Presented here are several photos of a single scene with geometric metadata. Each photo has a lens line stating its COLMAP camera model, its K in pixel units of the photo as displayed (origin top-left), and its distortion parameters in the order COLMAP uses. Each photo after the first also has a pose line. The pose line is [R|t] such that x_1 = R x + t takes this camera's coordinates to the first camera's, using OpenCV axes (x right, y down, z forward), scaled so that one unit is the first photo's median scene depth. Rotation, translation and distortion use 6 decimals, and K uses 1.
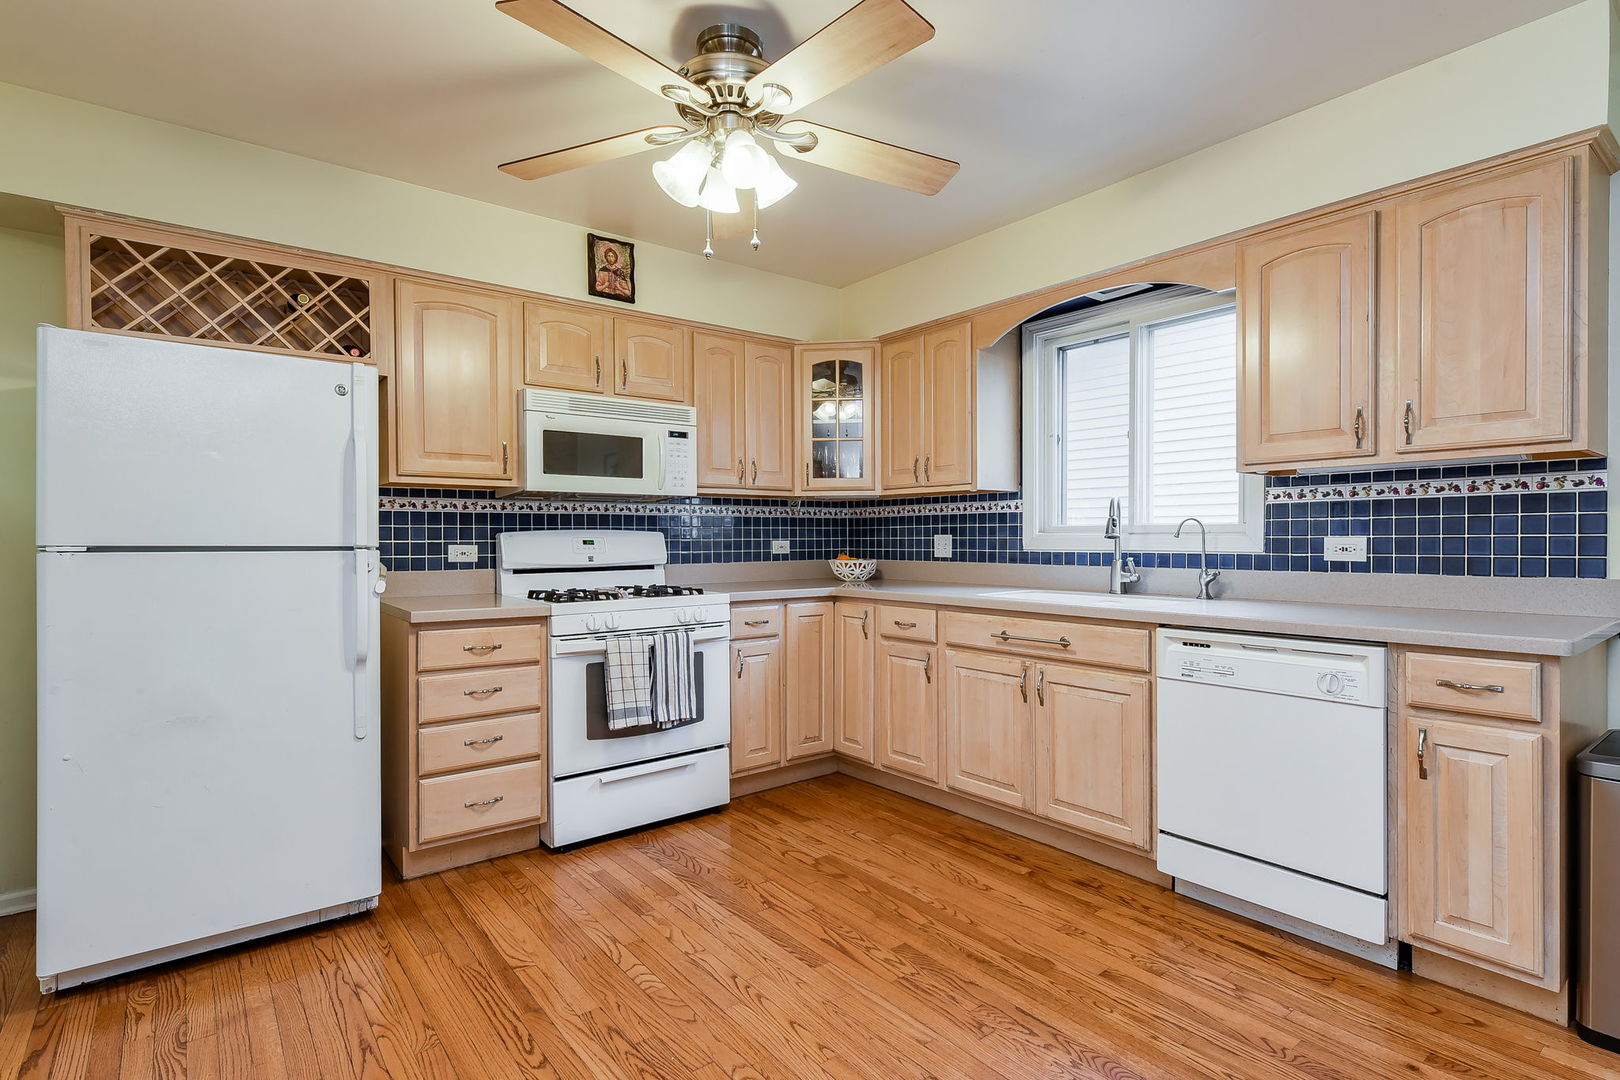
lens RADIAL K [[799.2, 0, 810.0], [0, 799.2, 540.0], [0, 0, 1]] dist [0.013553, -0.000067]
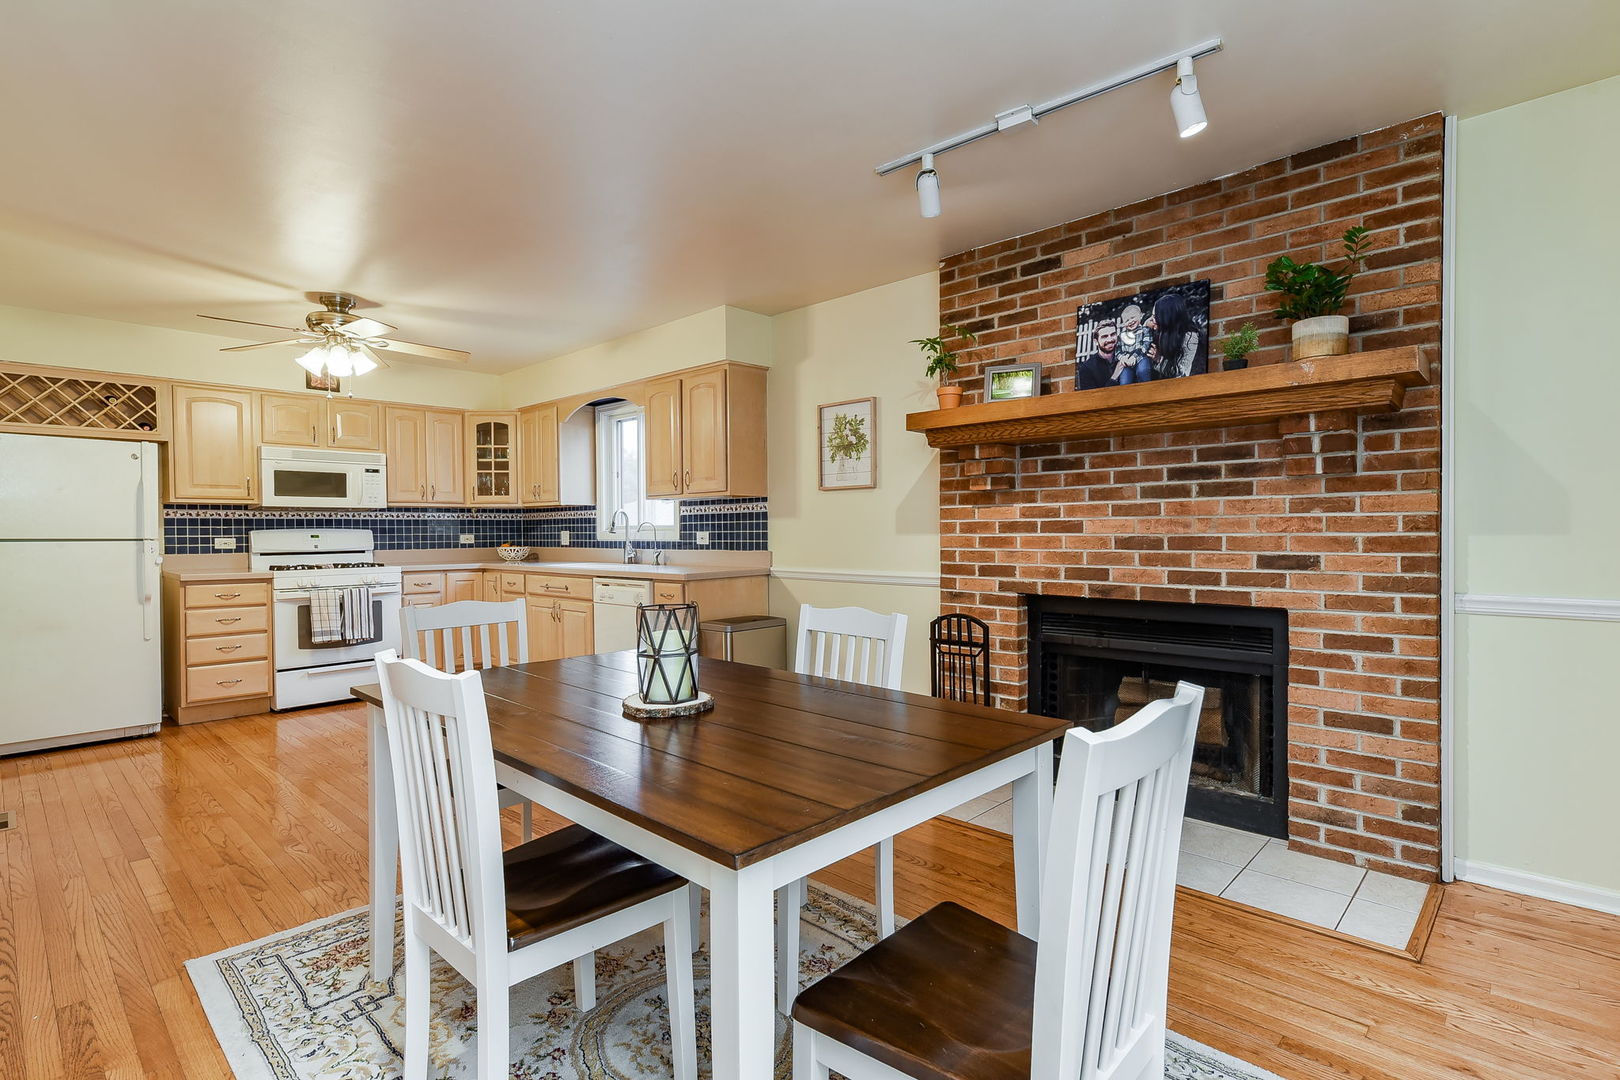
lens RADIAL K [[766.5, 0, 810.0], [0, 766.5, 540.0], [0, 0, 1]] dist [0.002315, 0.000241]
pose [[0.987993, -0.004669, 0.154426, 0.526907], [0.003539, 0.999965, 0.007594, 0.002099], [-0.154456, -0.006956, 0.987975, -0.768470]]
